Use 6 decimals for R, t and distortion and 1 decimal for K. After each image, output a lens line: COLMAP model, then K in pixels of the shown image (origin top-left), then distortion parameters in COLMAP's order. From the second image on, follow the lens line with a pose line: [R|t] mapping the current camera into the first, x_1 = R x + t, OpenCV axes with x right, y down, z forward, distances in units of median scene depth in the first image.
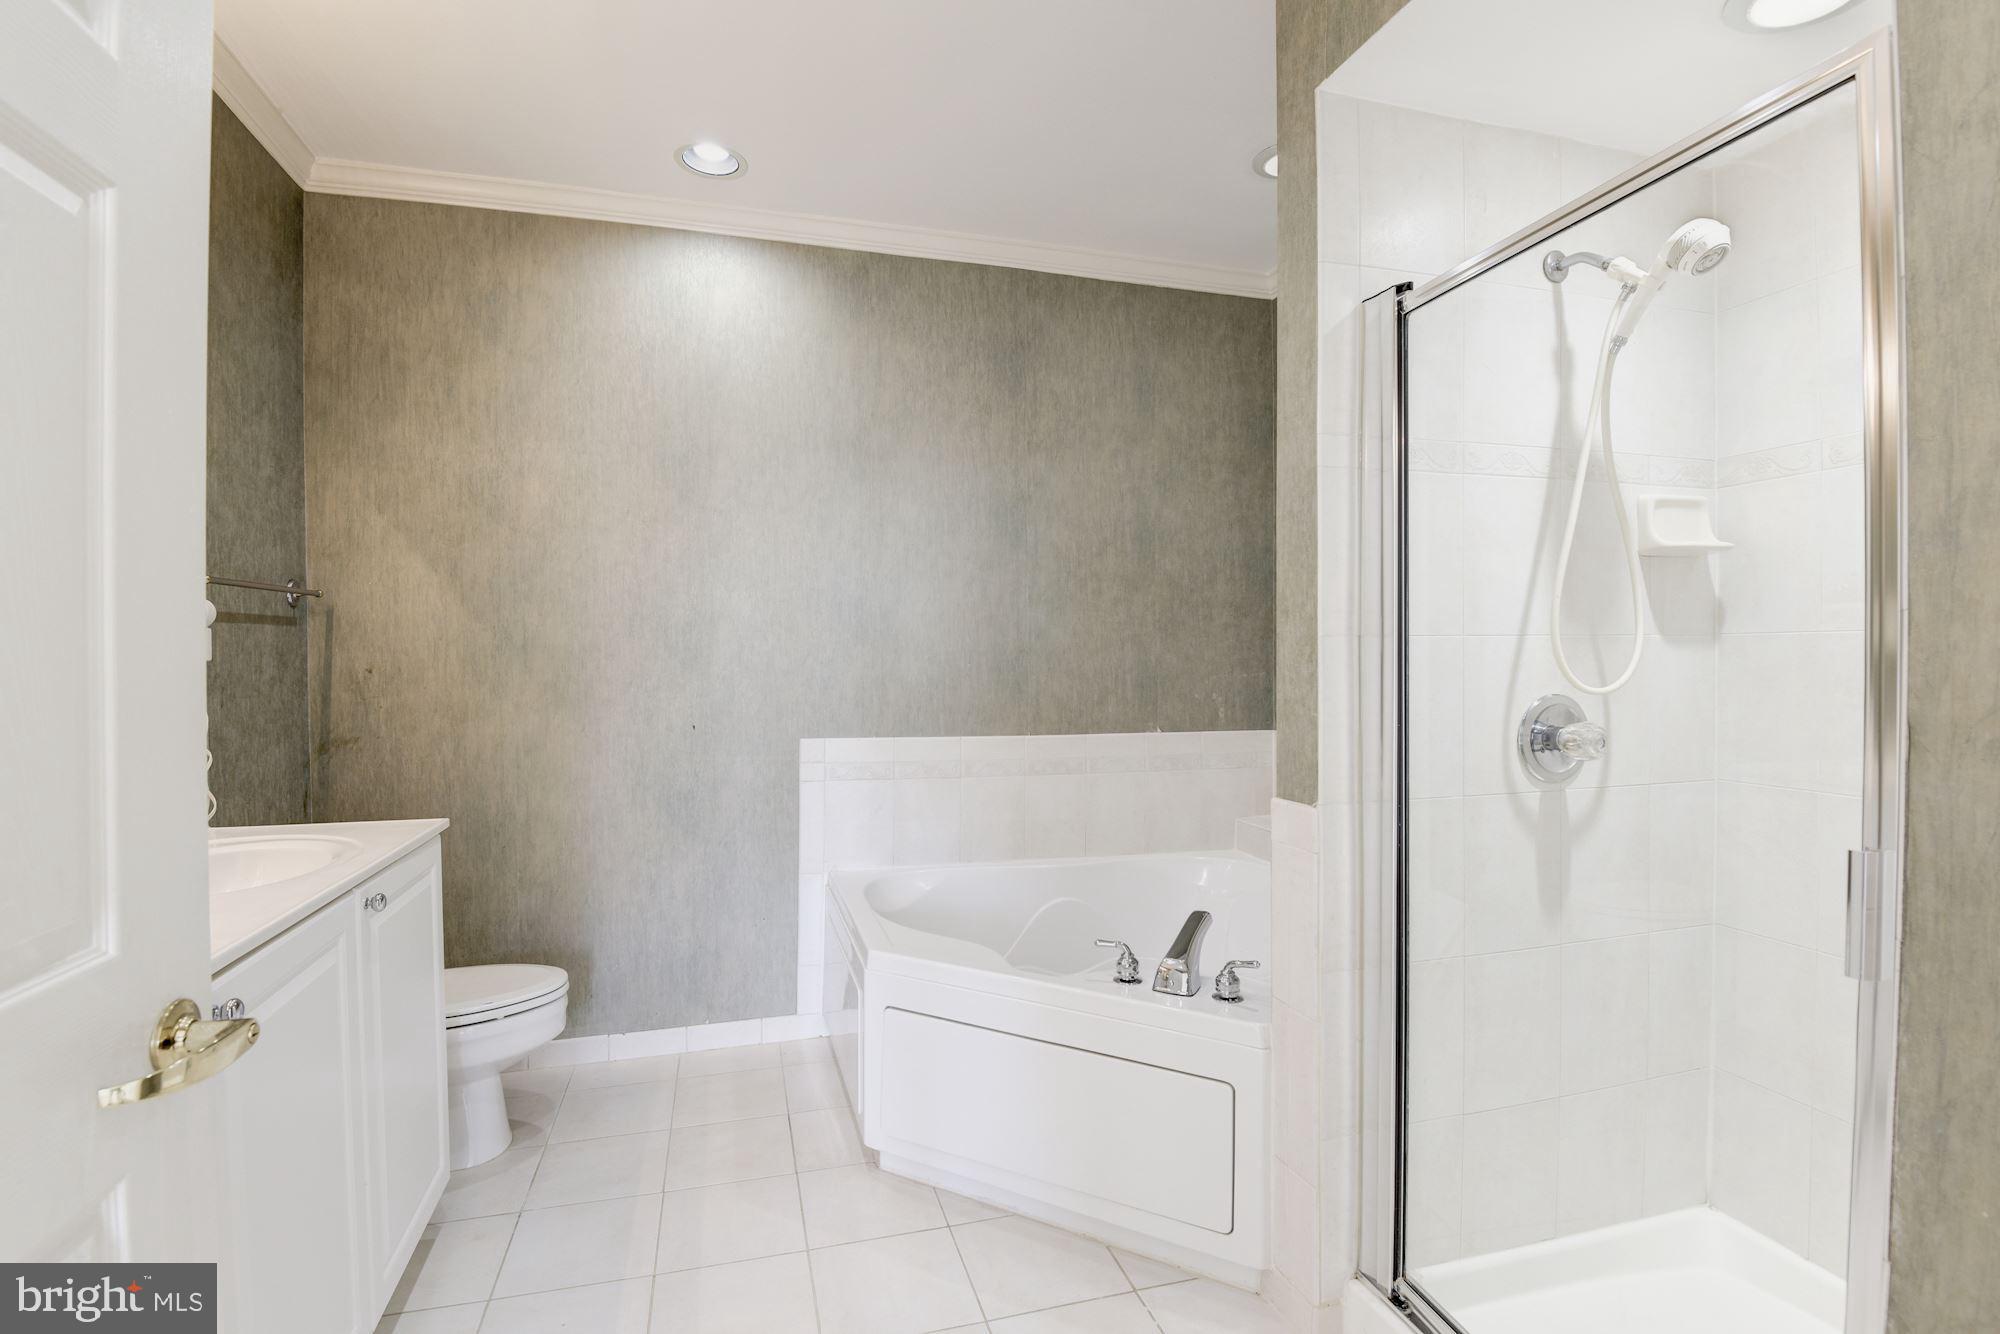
lens RADIAL K [[930.4, 0, 993.9], [0, 930.4, 674.6], [0, 0, 1]] dist [0.014249, -0.025142]
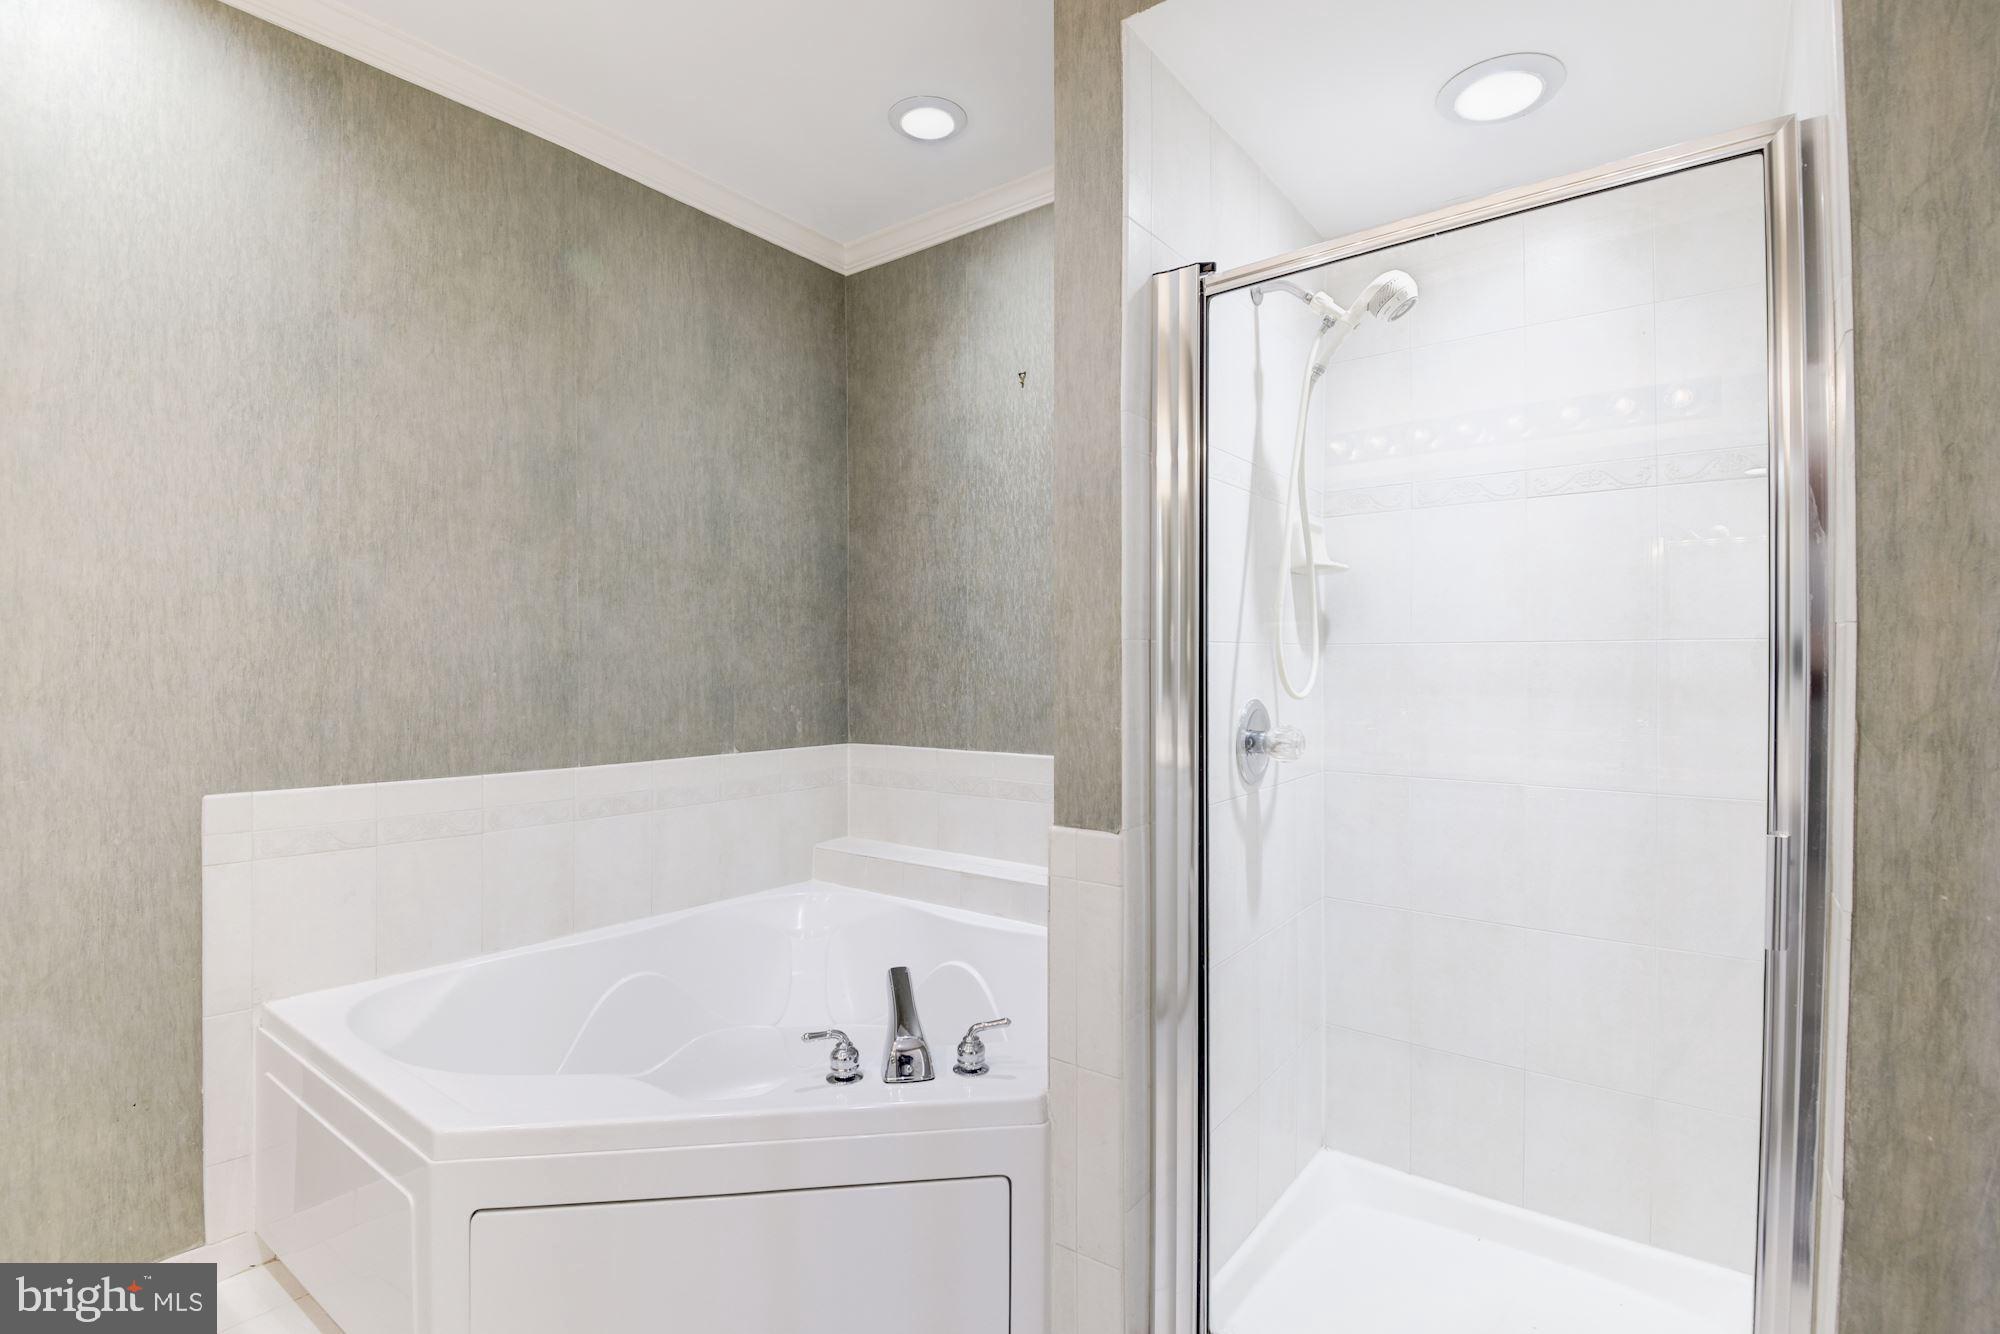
lens RADIAL K [[934.6, 0, 994.0], [0, 934.6, 670.6], [0, 0, 1]] dist [0.013782, -0.029672]
pose [[0.803965, -0.001725, 0.594674, -0.174089], [0.009245, 0.999911, -0.009598, -0.002977], [-0.594605, 0.013214, 0.803909, 0.228238]]
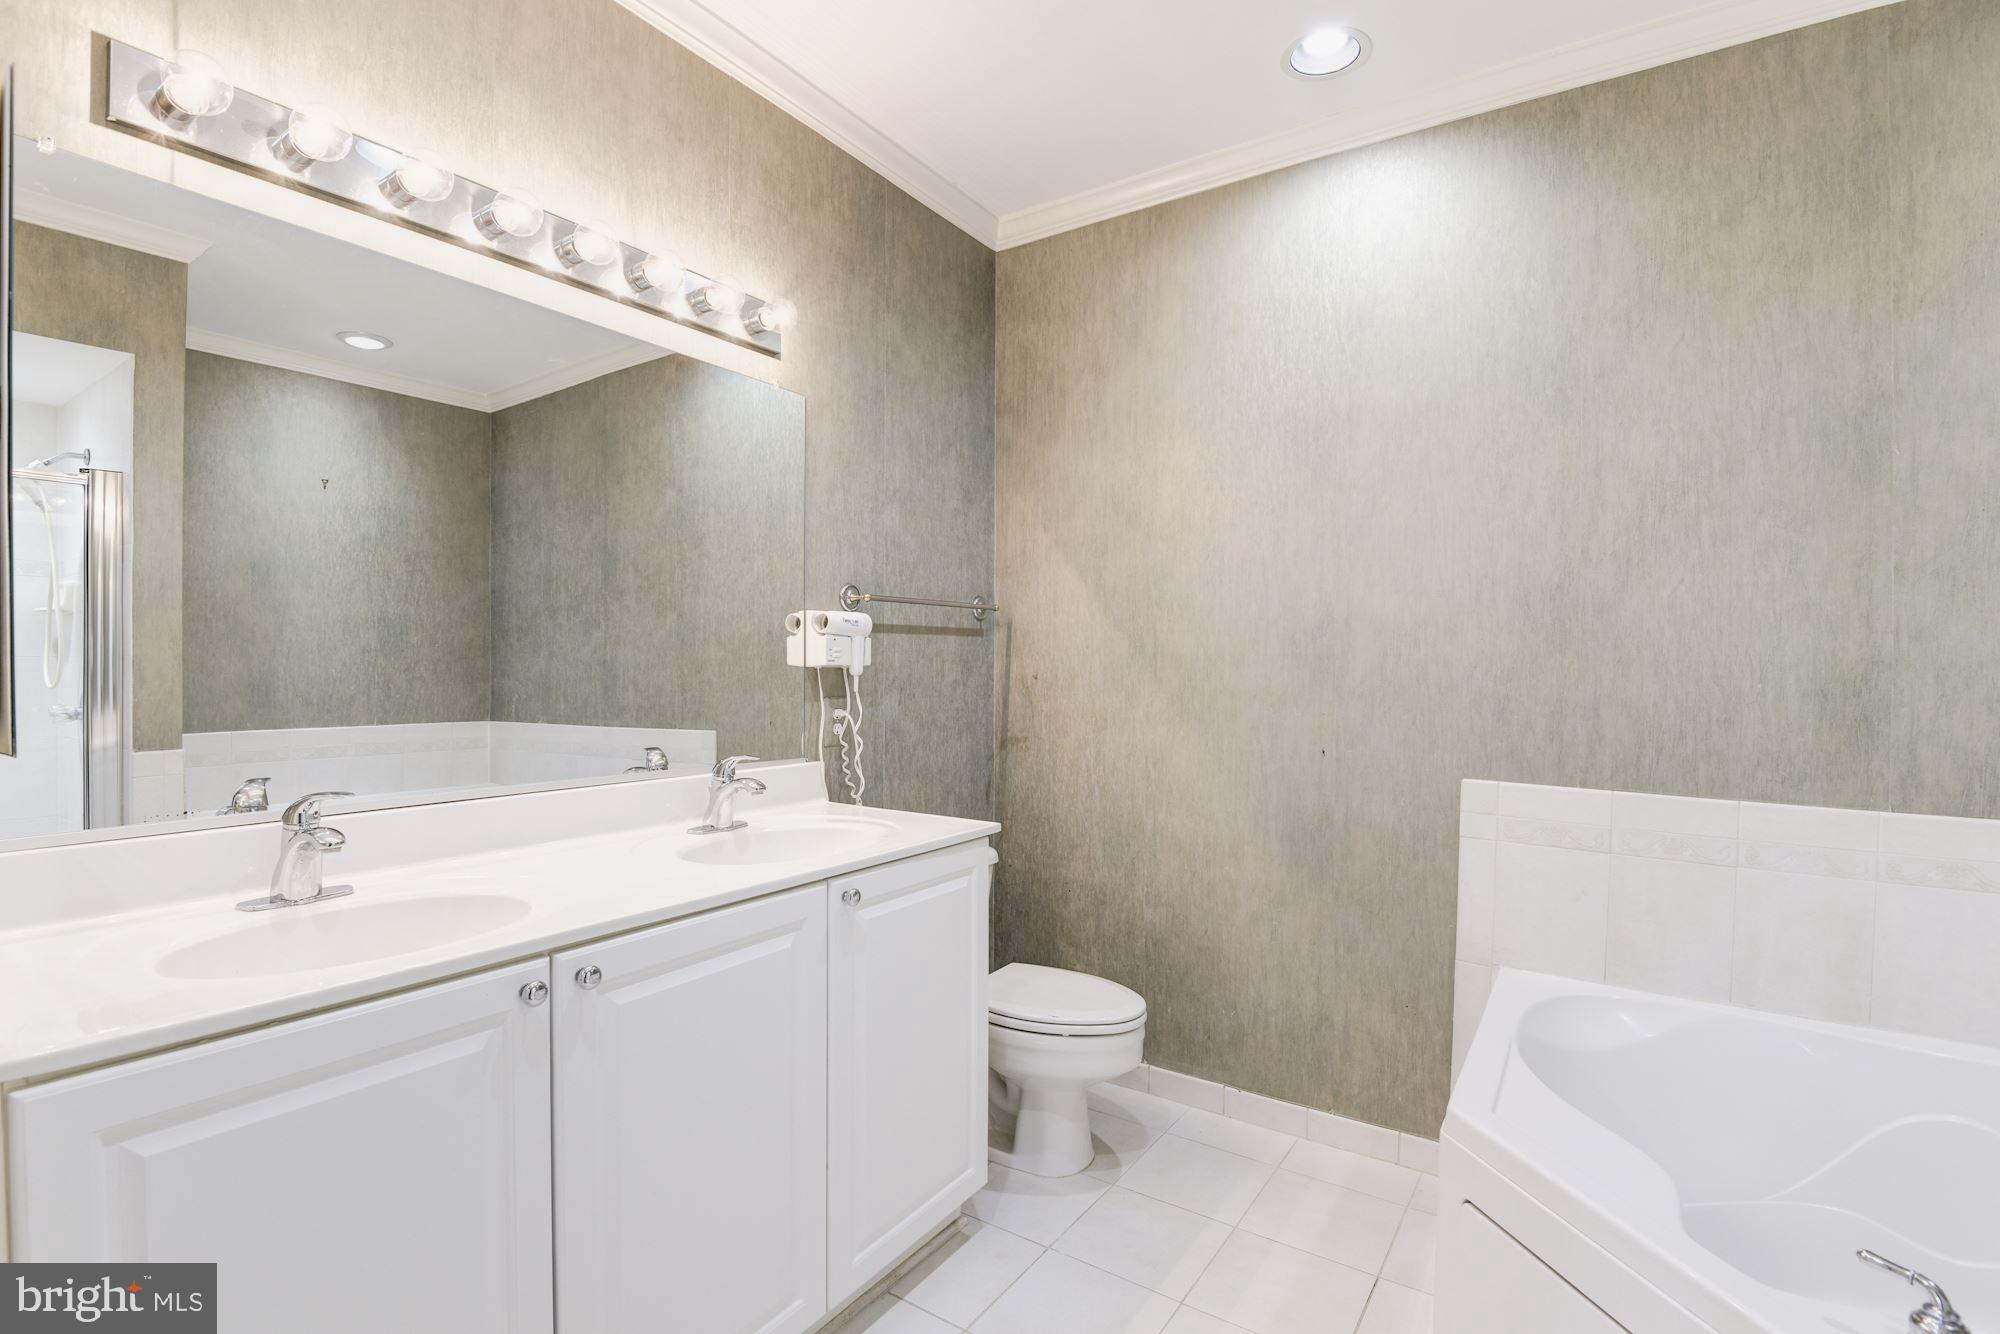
lens RADIAL K [[936.4, 0, 1010.7], [0, 936.4, 684.9], [0, 0, 1]] dist [0.015197, -0.024513]
pose [[0.647874, 0.023734, -0.761377, 0.147484], [-0.026550, 0.999611, 0.008569, -0.003555], [0.761284, 0.014663, 0.648252, 0.267019]]
